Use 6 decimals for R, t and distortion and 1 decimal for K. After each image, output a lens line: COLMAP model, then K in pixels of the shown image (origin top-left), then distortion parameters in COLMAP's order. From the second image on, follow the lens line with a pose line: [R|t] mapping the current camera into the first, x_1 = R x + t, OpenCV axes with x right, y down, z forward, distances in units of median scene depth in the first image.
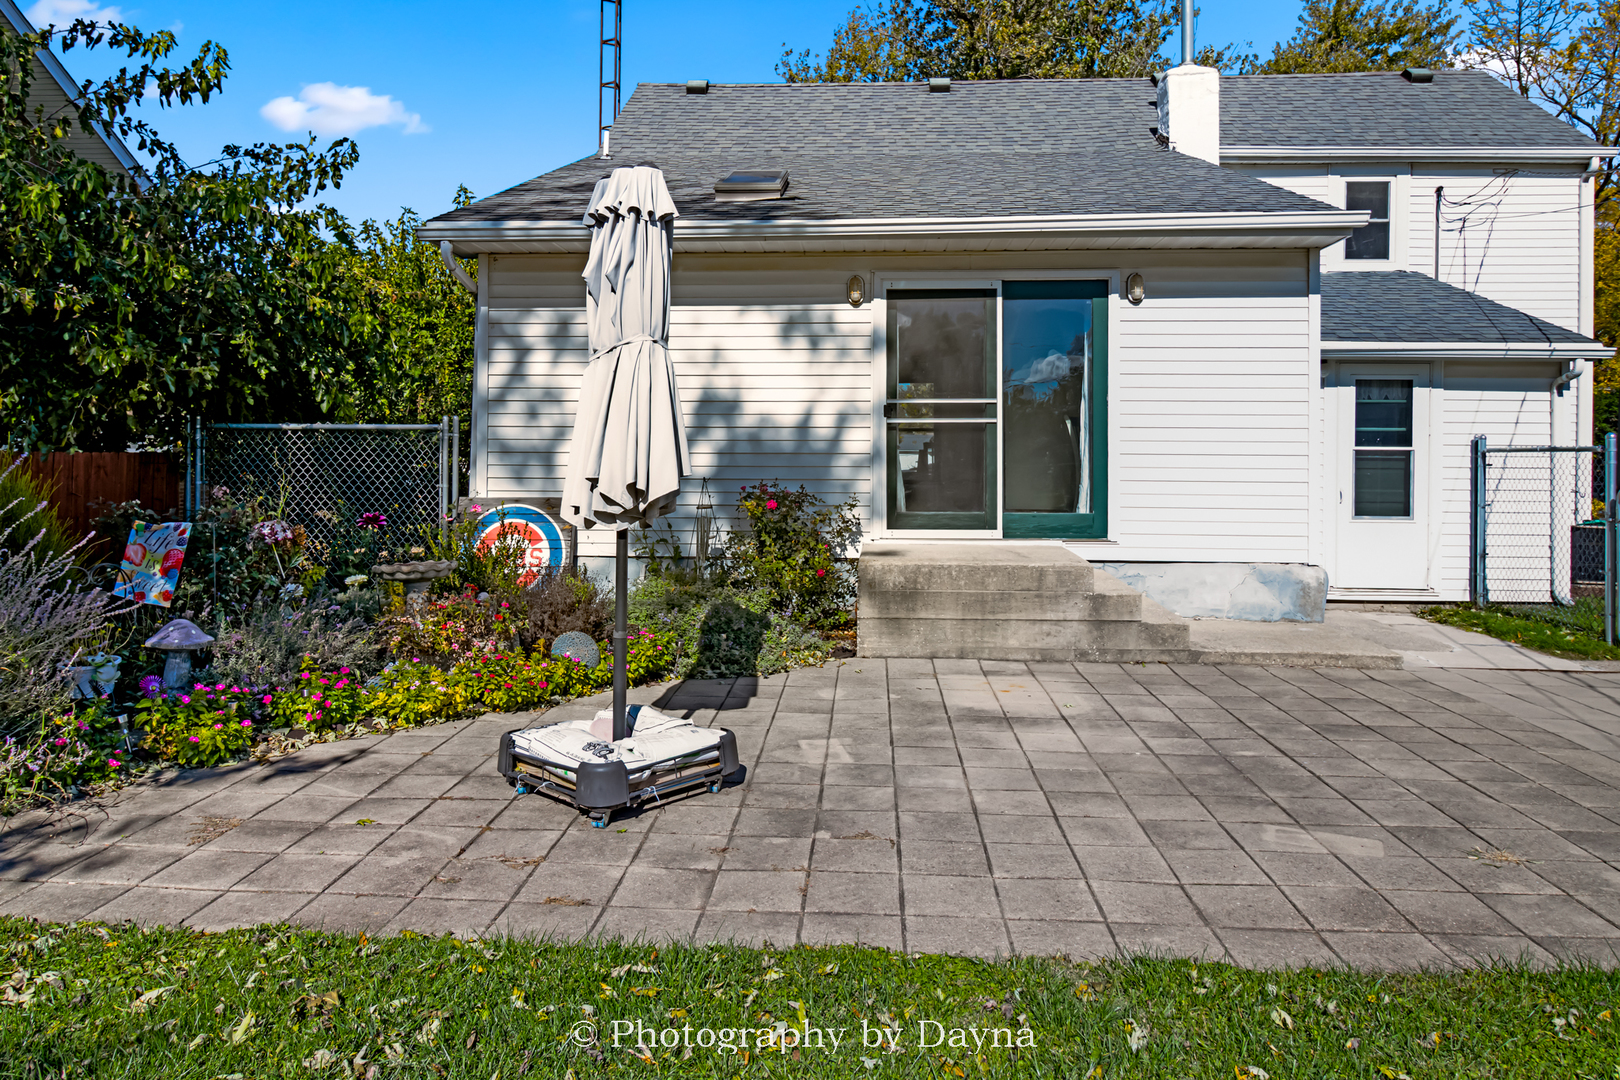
lens RADIAL K [[1071.1, 0, 807.0], [0, 1071.1, 462.7], [0, 0, 1]] dist [-0.002431, -0.000596]
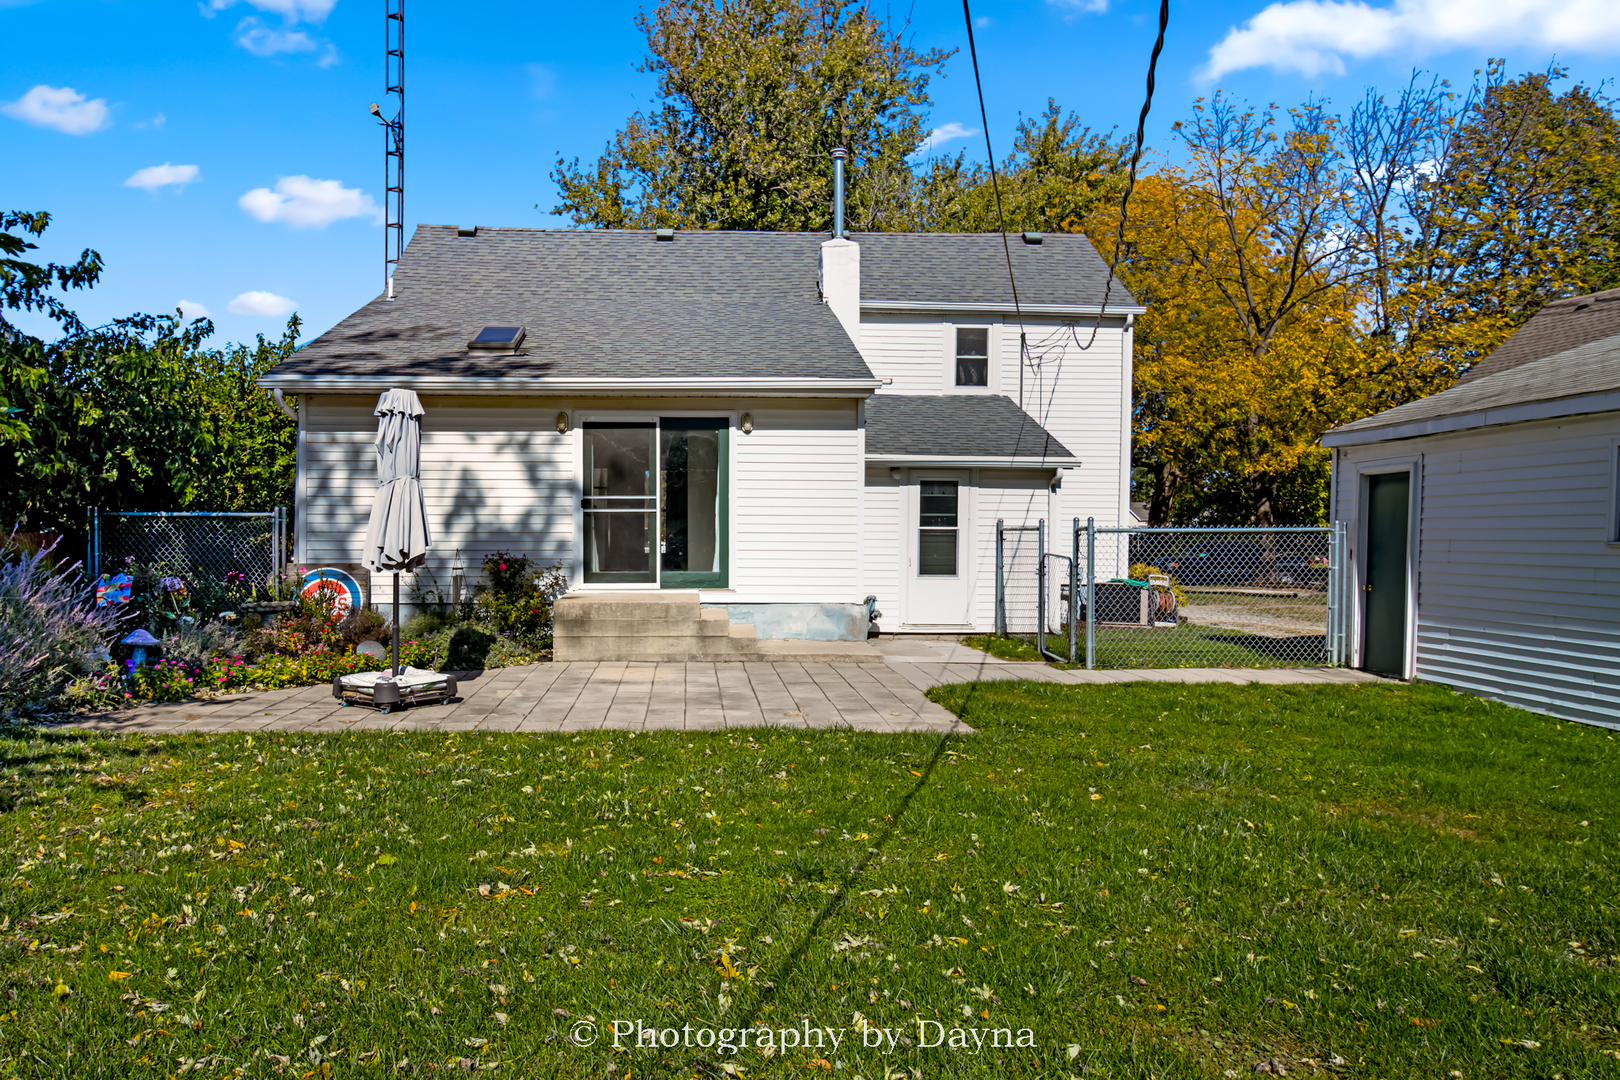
lens RADIAL K [[1148.9, 0, 723.3], [0, 1148.9, 556.6], [0, 0, 1]] dist [0.009241, 0.003007]
pose [[0.995907, -0.003879, 0.090306, 0.123653], [0.002472, 0.999874, 0.015690, 0.000137], [-0.090355, -0.015402, 0.995790, -0.609446]]
